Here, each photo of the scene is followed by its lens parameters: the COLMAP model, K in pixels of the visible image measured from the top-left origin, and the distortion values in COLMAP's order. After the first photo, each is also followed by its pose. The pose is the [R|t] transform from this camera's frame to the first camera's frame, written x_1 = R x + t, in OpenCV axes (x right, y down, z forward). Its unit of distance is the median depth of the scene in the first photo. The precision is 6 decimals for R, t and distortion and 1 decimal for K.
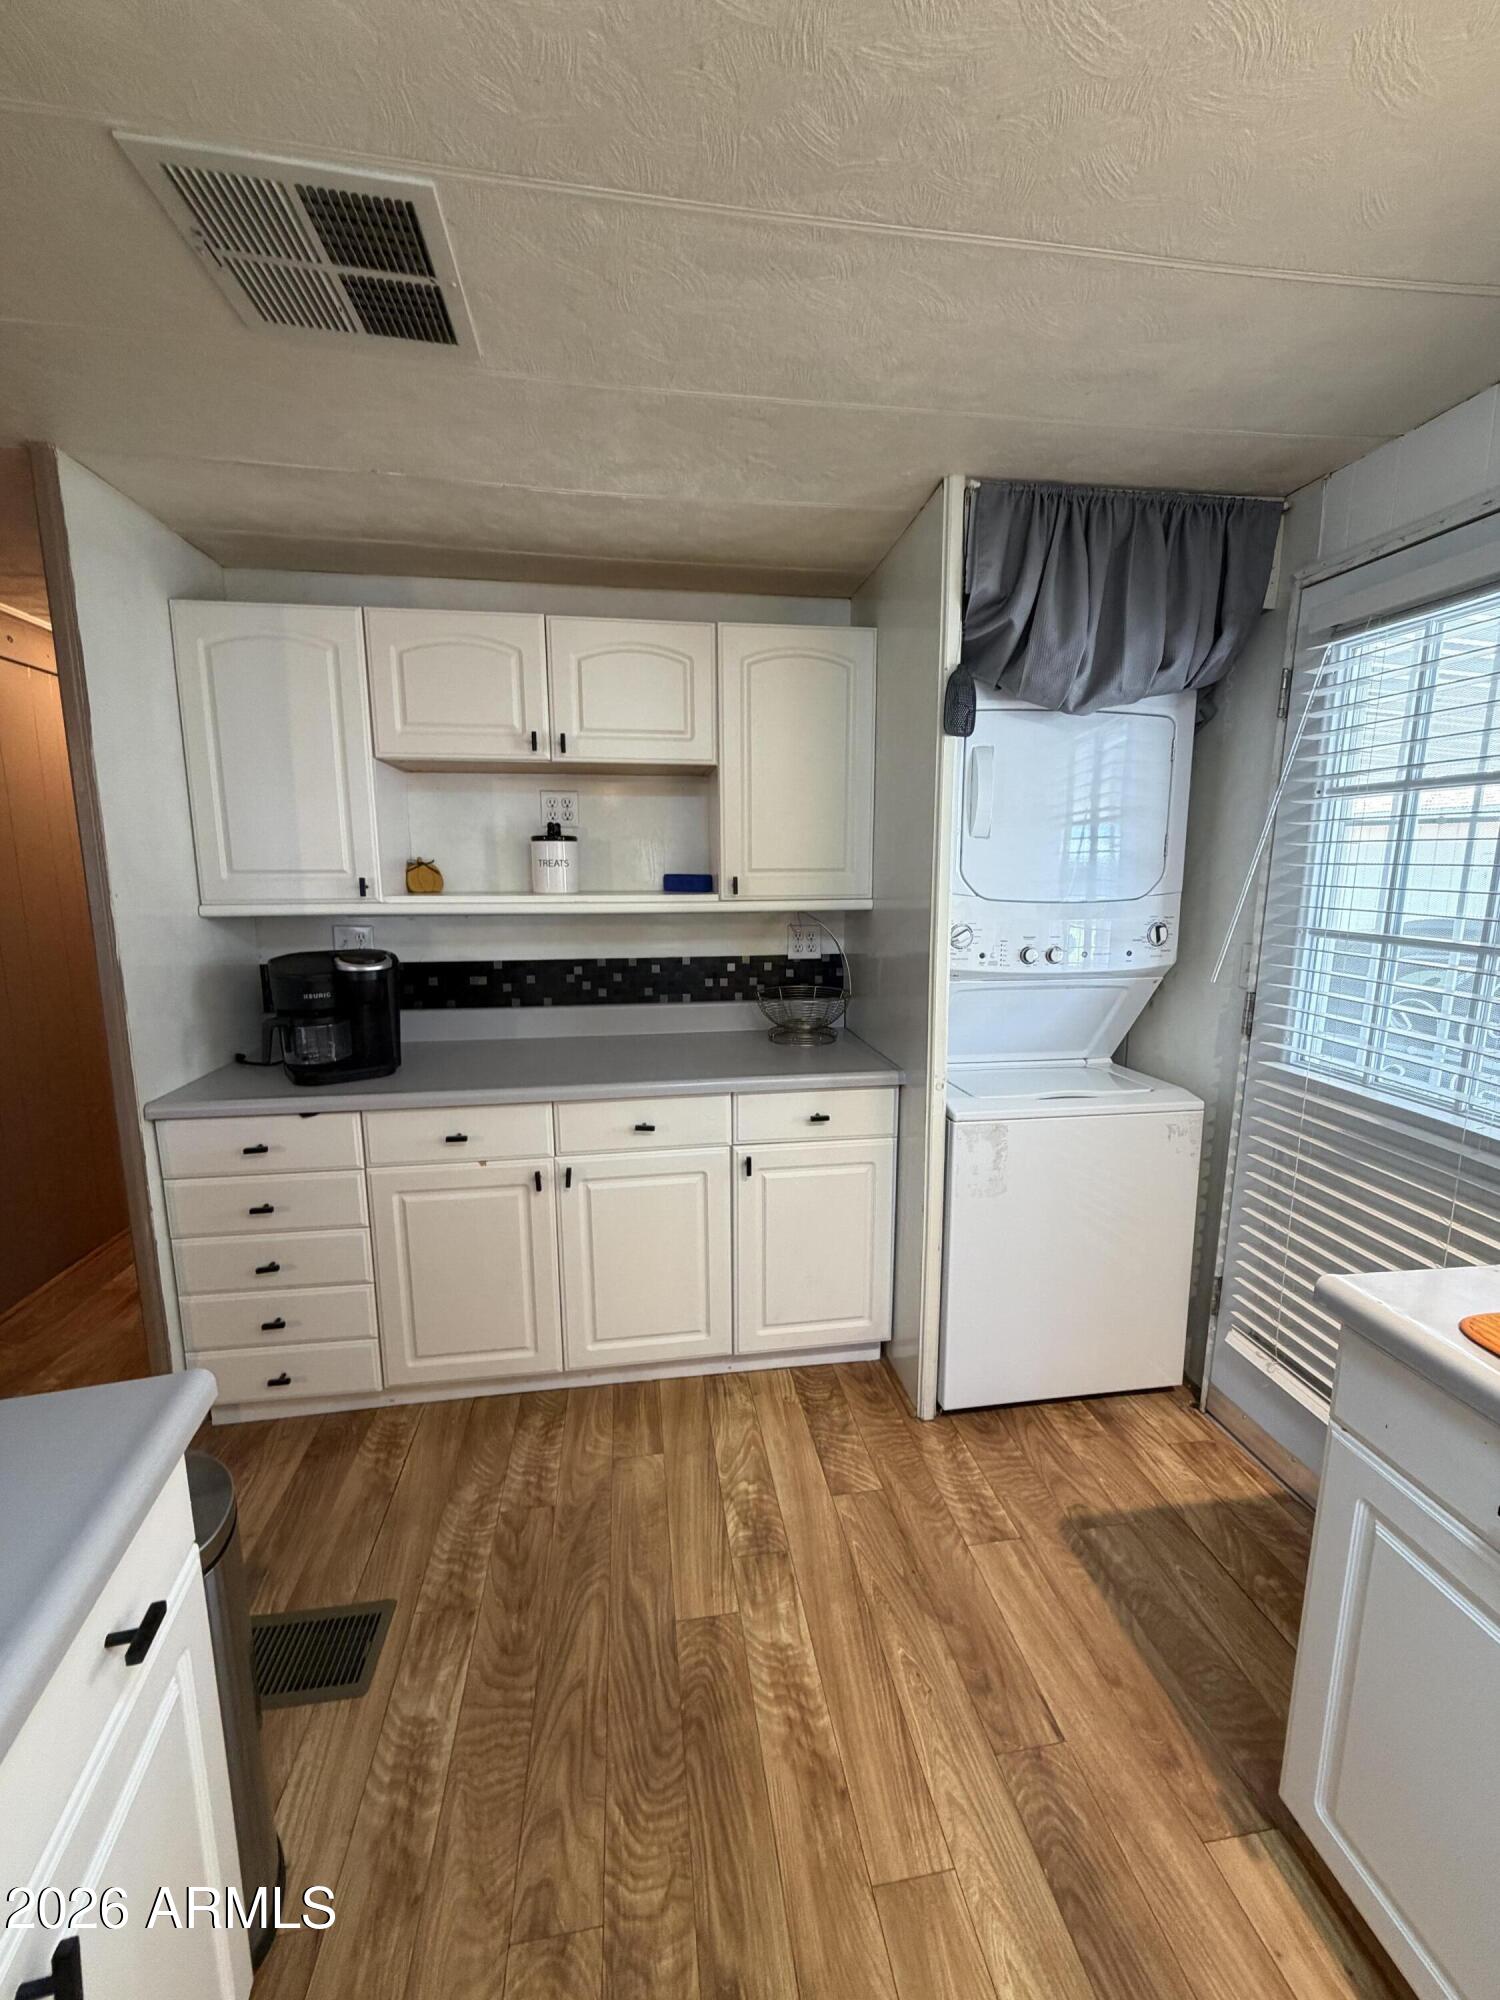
lens RADIAL K [[797.1, 0, 746.6], [0, 797.1, 992.2], [0, 0, 1]] dist [0.001177, -0.000269]
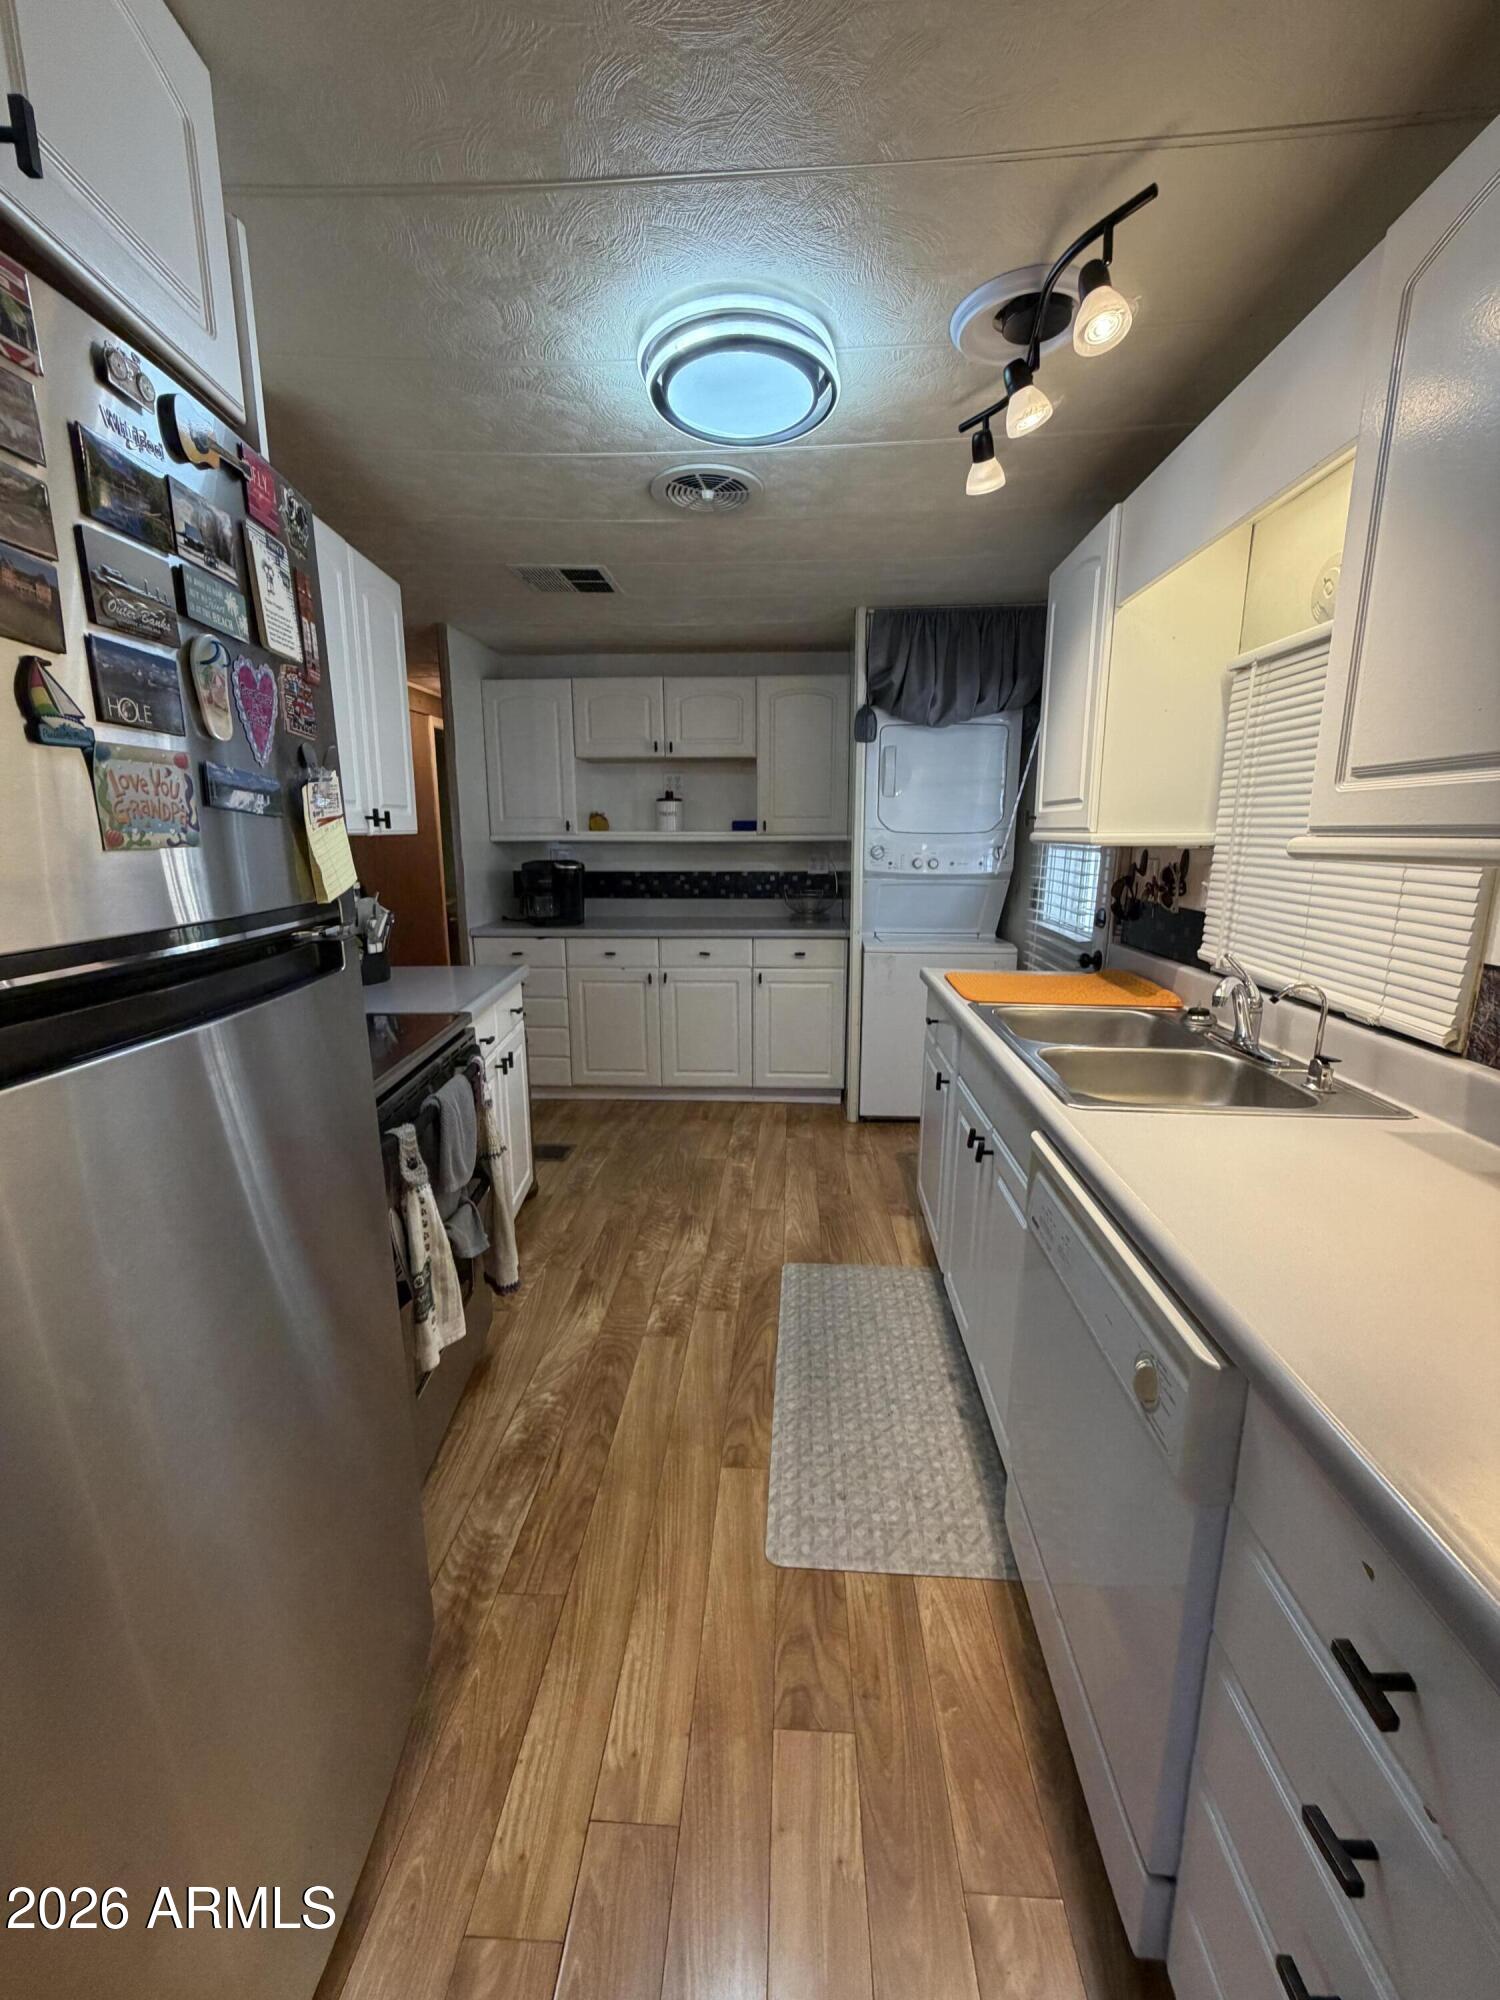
lens RADIAL K [[797.1, 0, 745.1], [0, 797.1, 991.9], [0, 0, 1]] dist [0.001177, -0.000269]
pose [[0.977866, 0.040985, -0.205181, 0.343315], [-0.032948, 0.998556, 0.042437, 0.170590], [0.206624, -0.034738, 0.977804, -0.796513]]
